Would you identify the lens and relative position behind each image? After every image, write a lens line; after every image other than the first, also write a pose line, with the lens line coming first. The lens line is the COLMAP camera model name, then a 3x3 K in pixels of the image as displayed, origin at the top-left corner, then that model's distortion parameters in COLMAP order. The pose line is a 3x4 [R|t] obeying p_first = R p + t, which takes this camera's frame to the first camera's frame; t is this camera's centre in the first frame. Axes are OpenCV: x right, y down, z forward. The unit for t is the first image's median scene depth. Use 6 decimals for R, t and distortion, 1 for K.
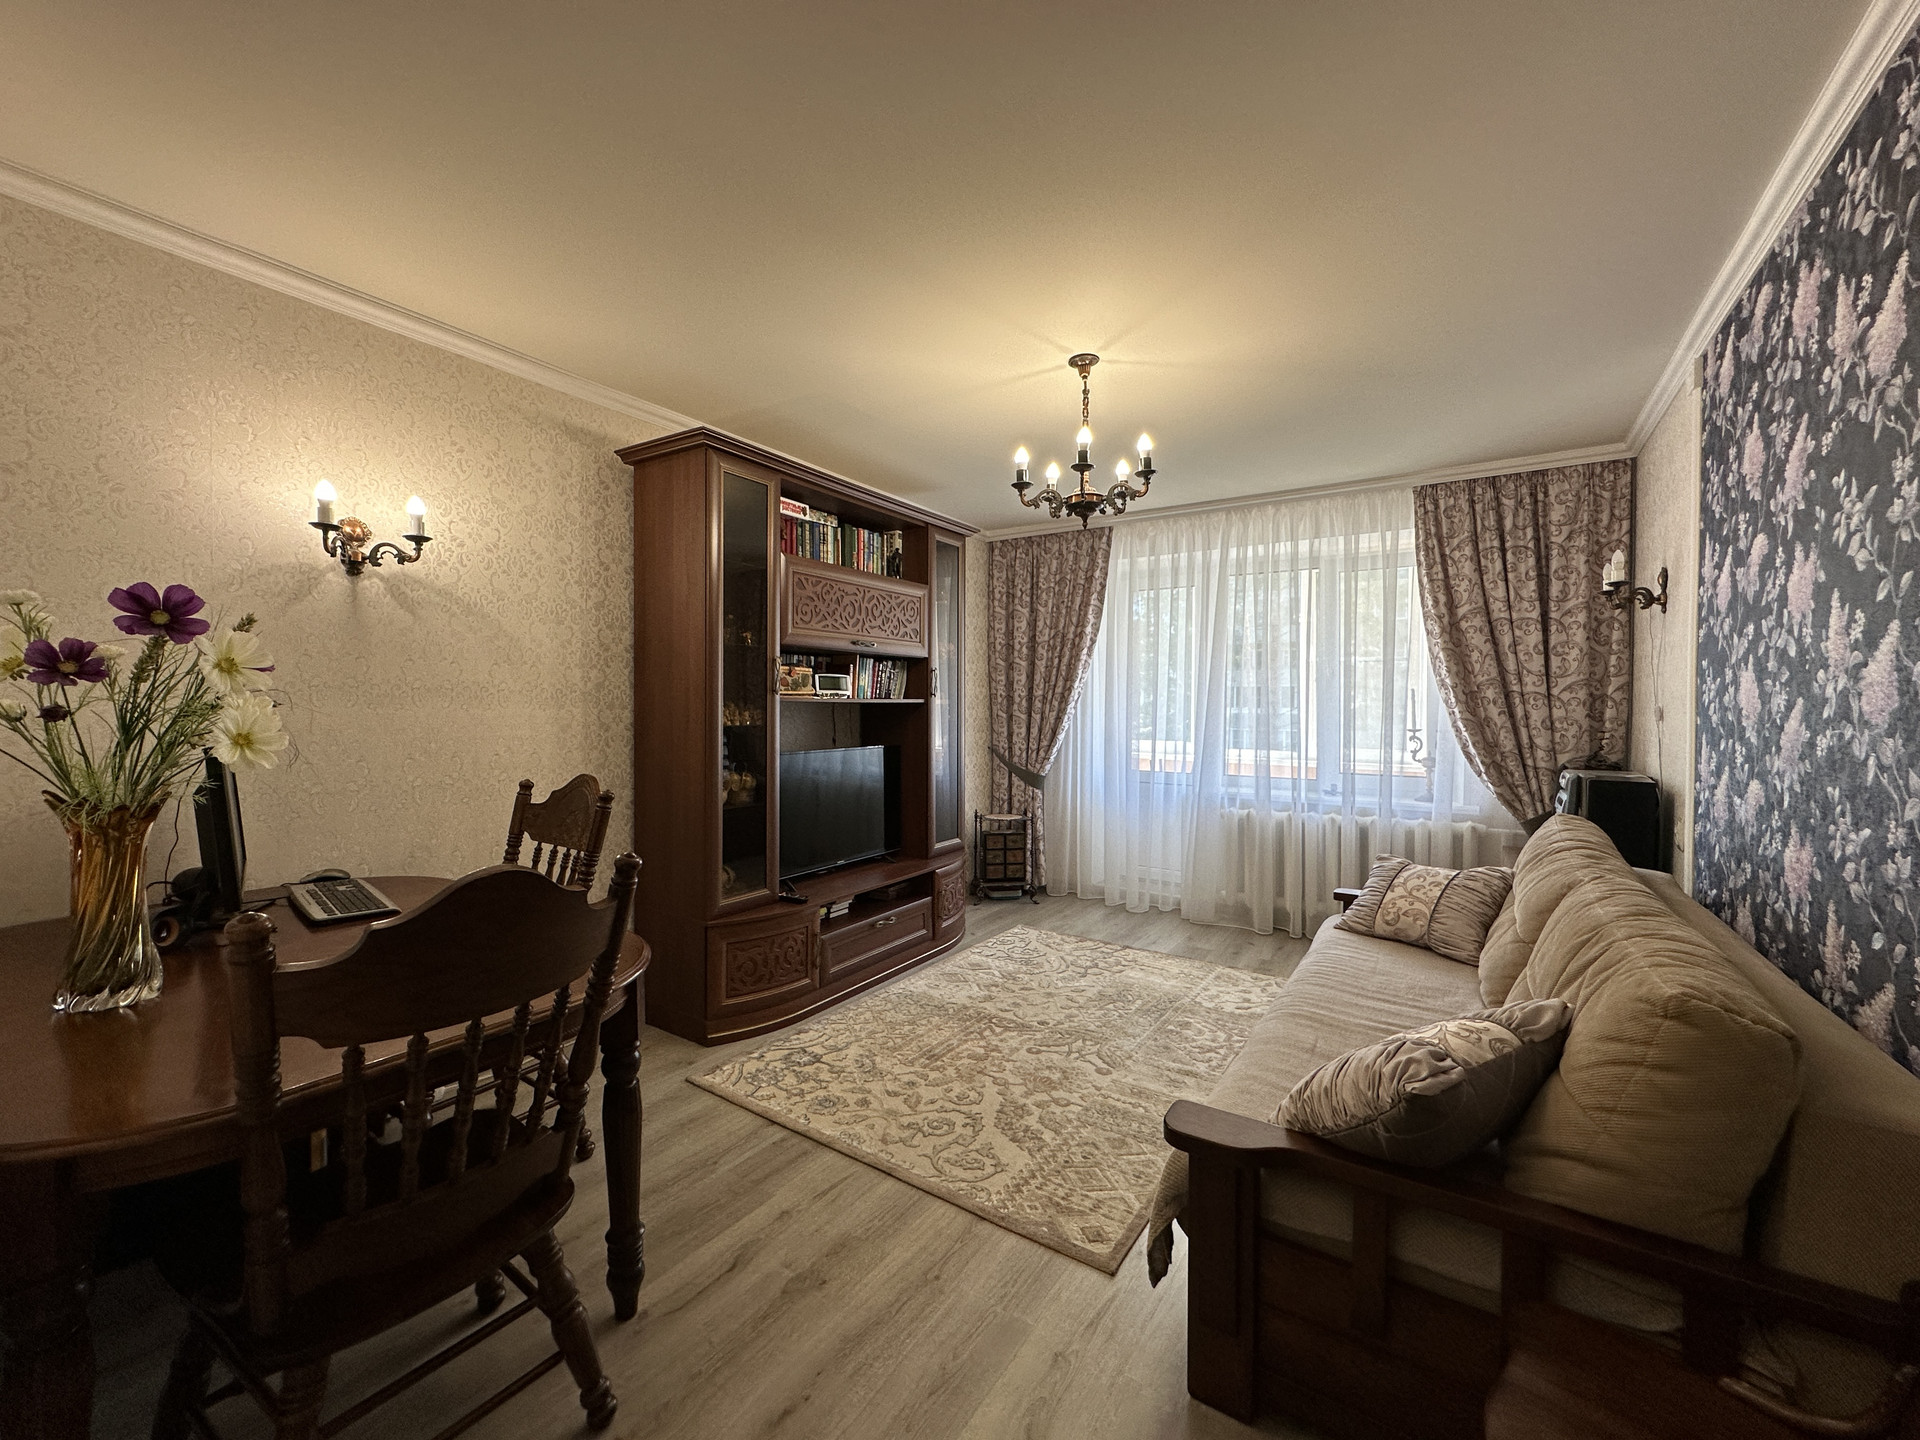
lens RADIAL K [[769.4, 0, 958.1], [0, 769.4, 718.4], [0, 0, 1]] dist [-0.000875, -0.000196]
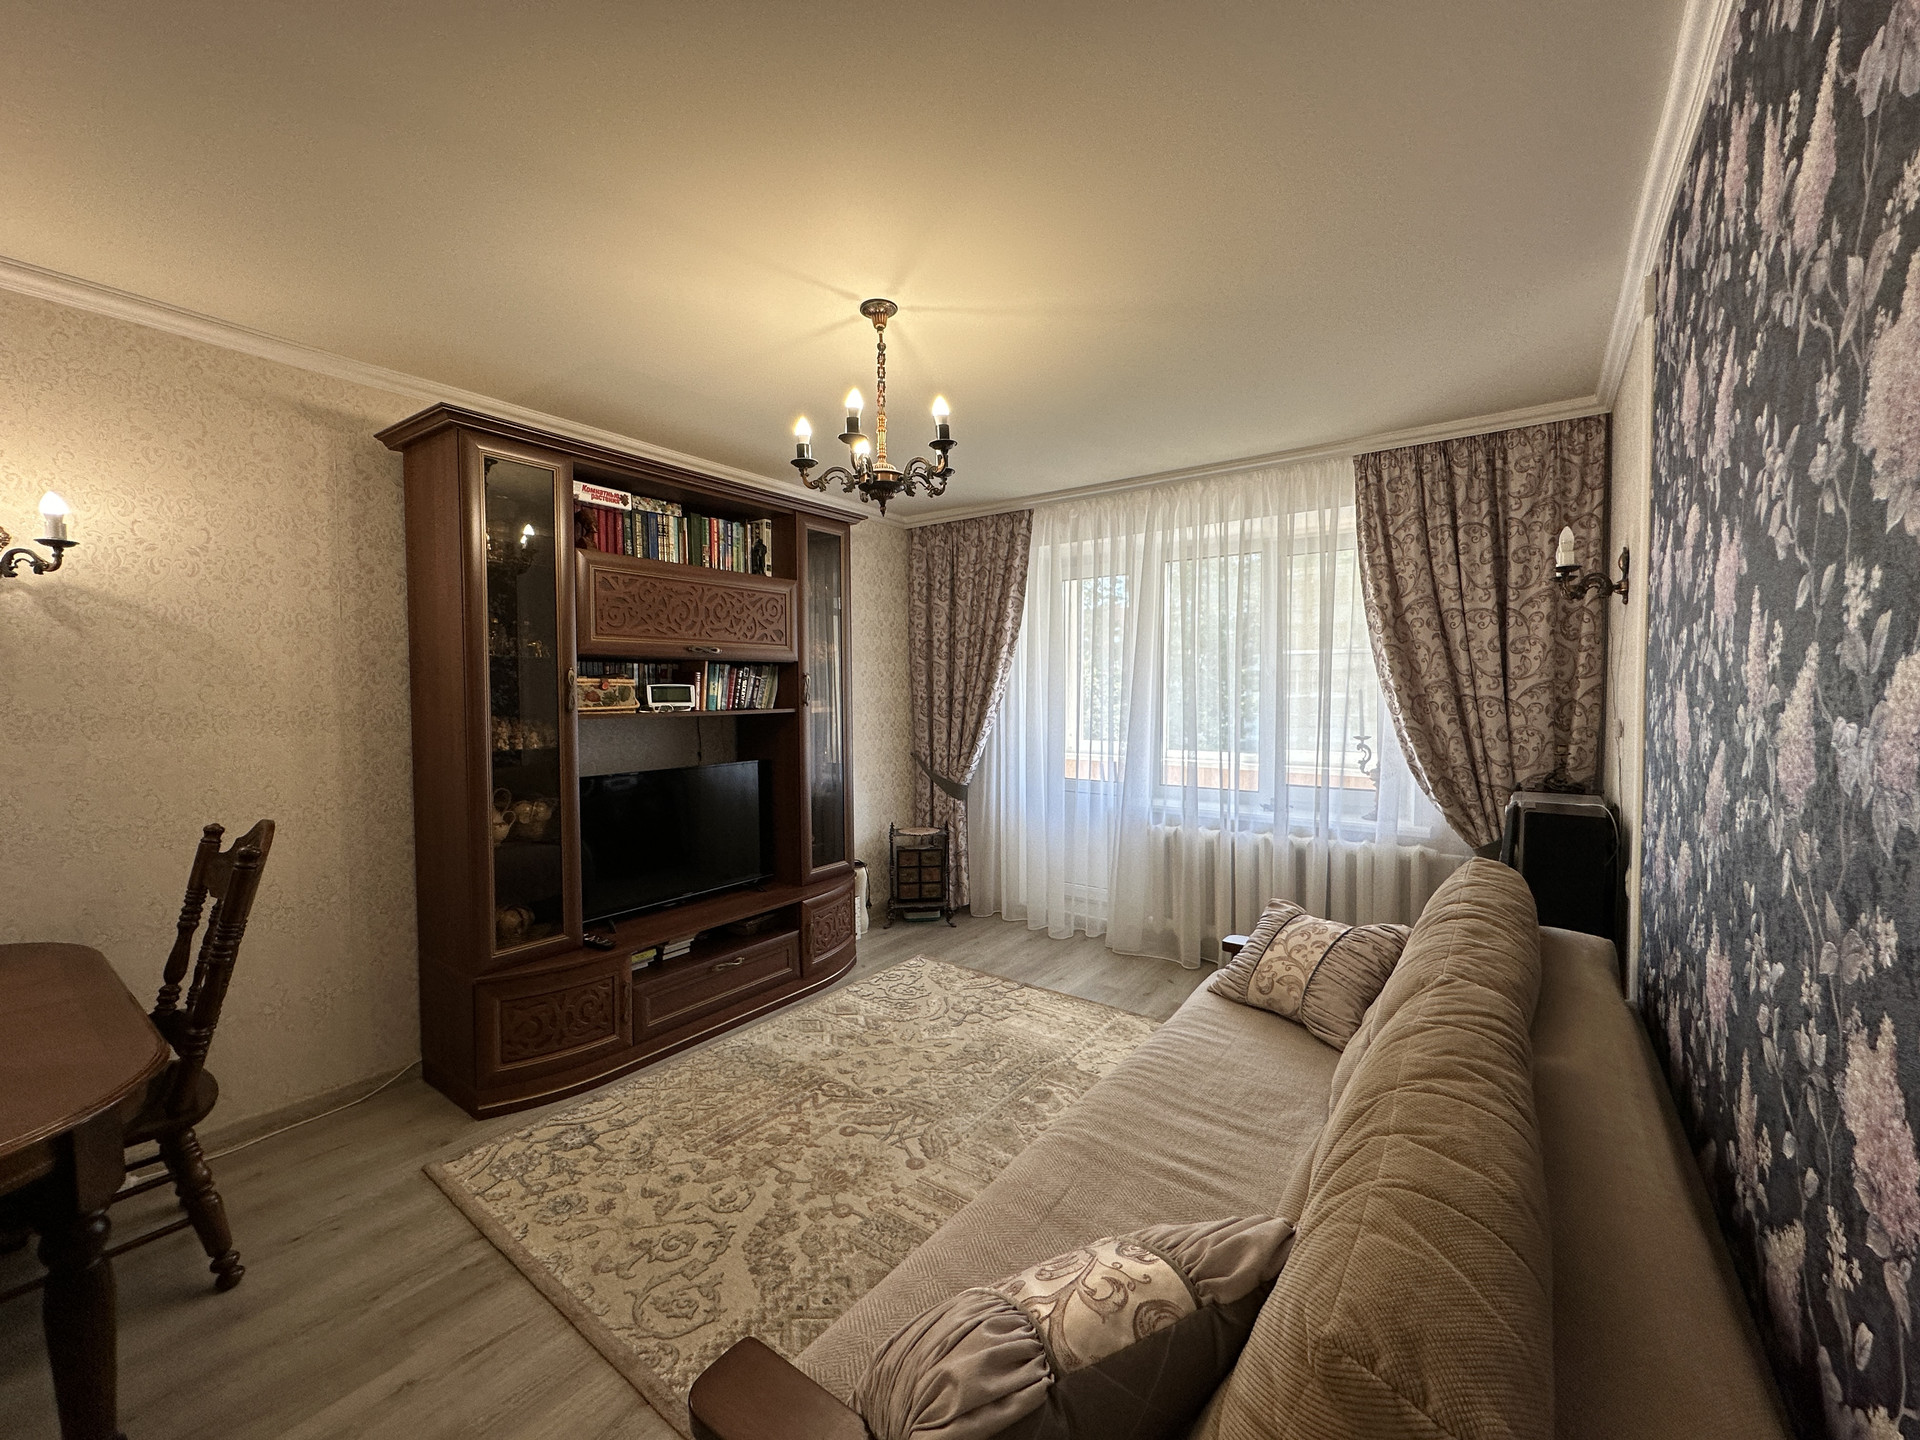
lens RADIAL K [[769.4, 0, 956.3], [0, 769.4, 718.9], [0, 0, 1]] dist [-0.000875, -0.000196]
pose [[0.998900, -0.008041, -0.046207, 0.238589], [0.008933, 0.999777, 0.019120, -0.036110], [0.046043, -0.019512, 0.998749, 0.149812]]
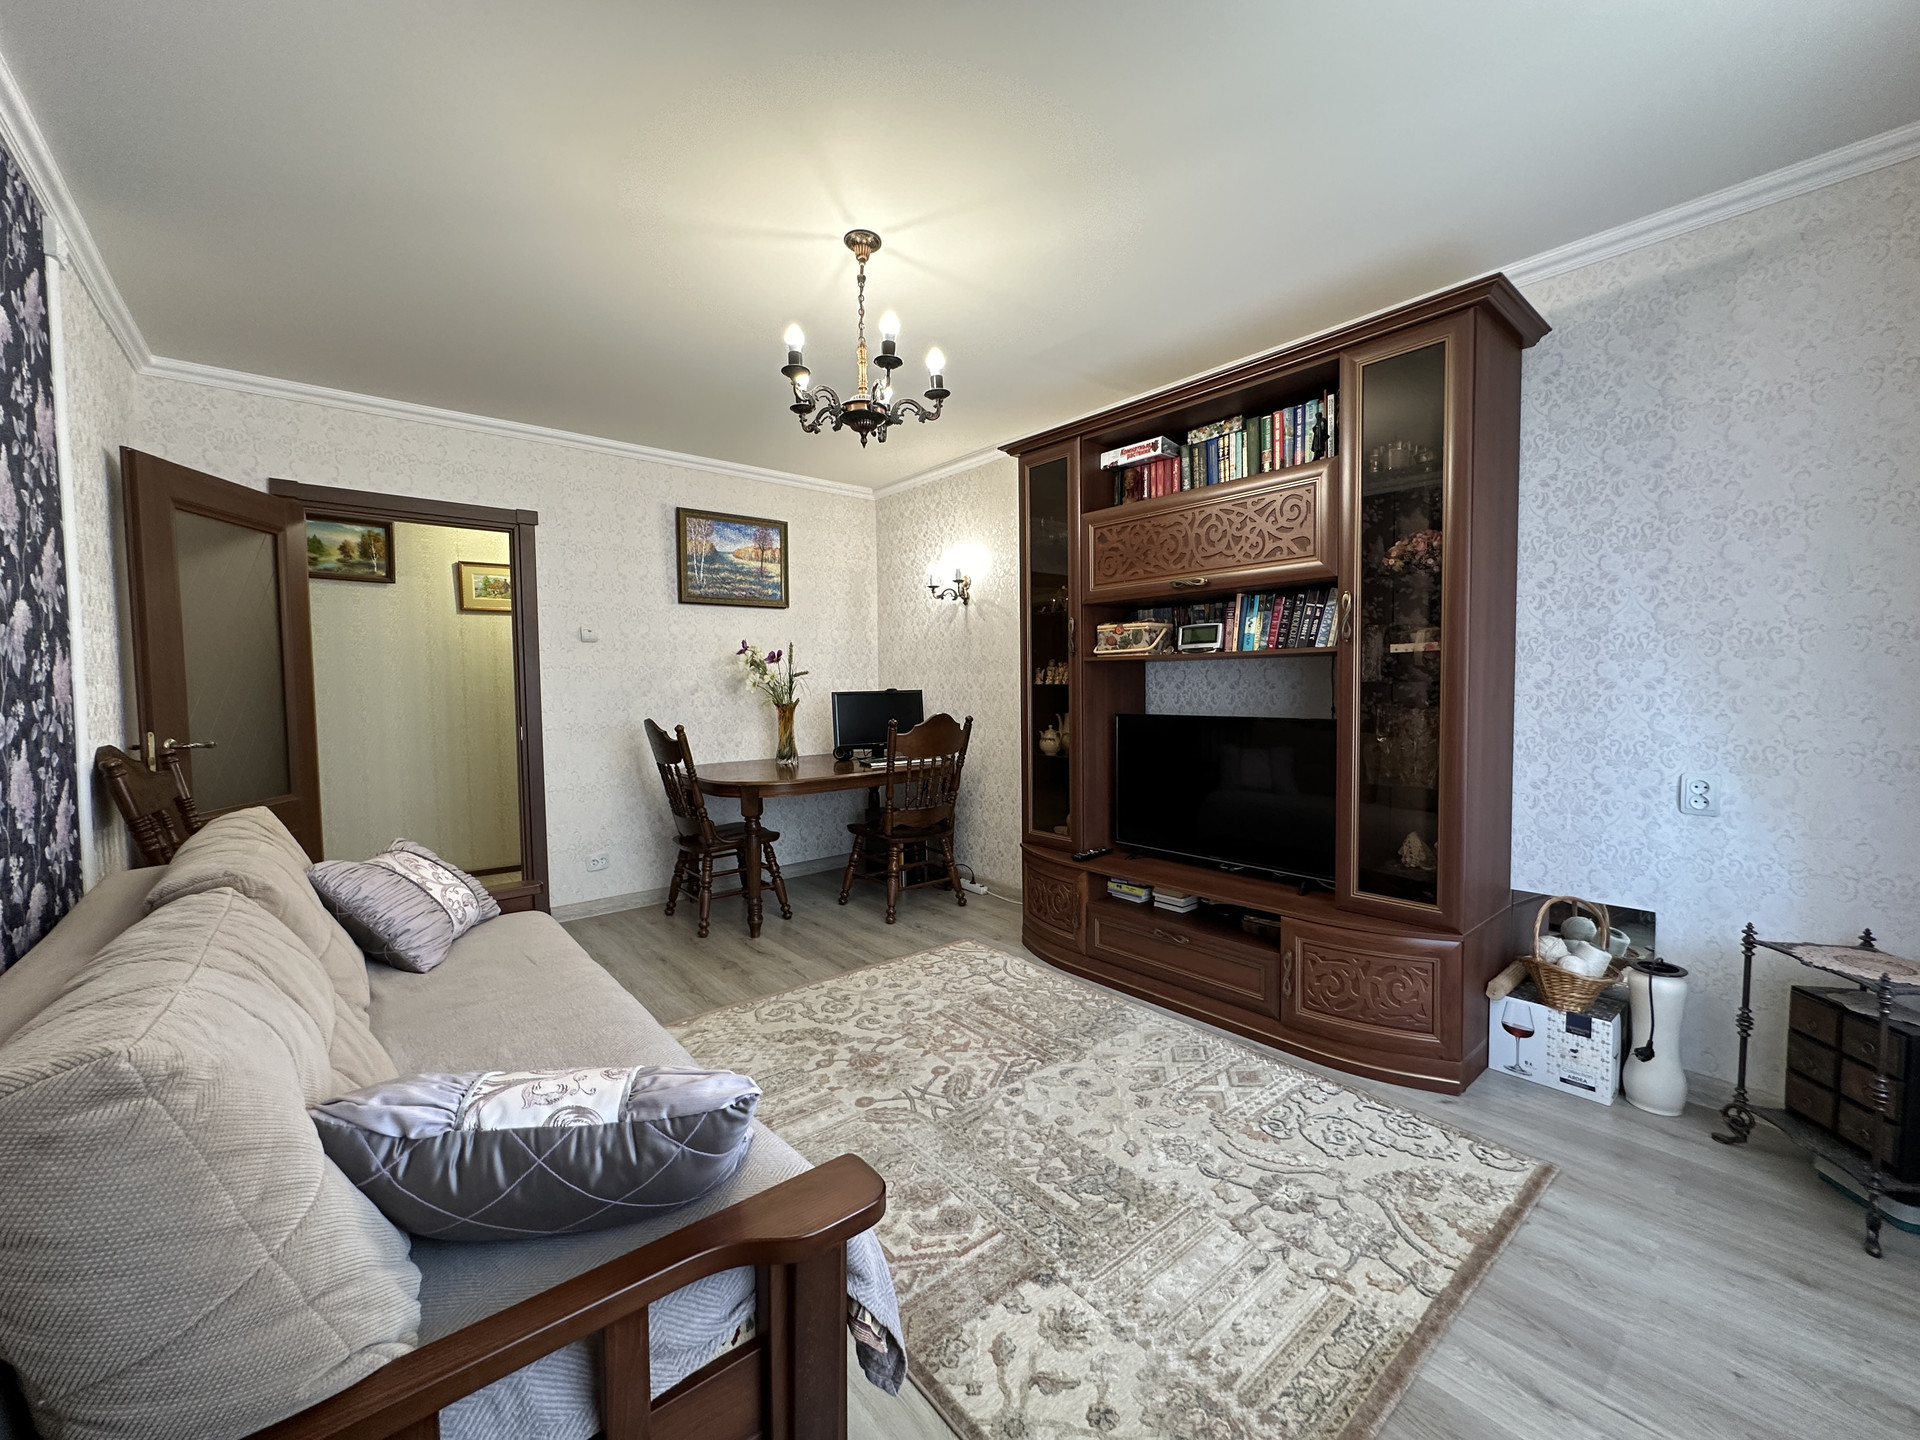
lens RADIAL K [[769.4, 0, 956.2], [0, 769.4, 716.3], [0, 0, 1]] dist [-0.000875, -0.000196]
pose [[-0.283057, 0.042155, -0.958176, 0.808529], [-0.004723, 0.998960, 0.045344, 0.005882], [0.959092, 0.017360, -0.282563, 1.140022]]
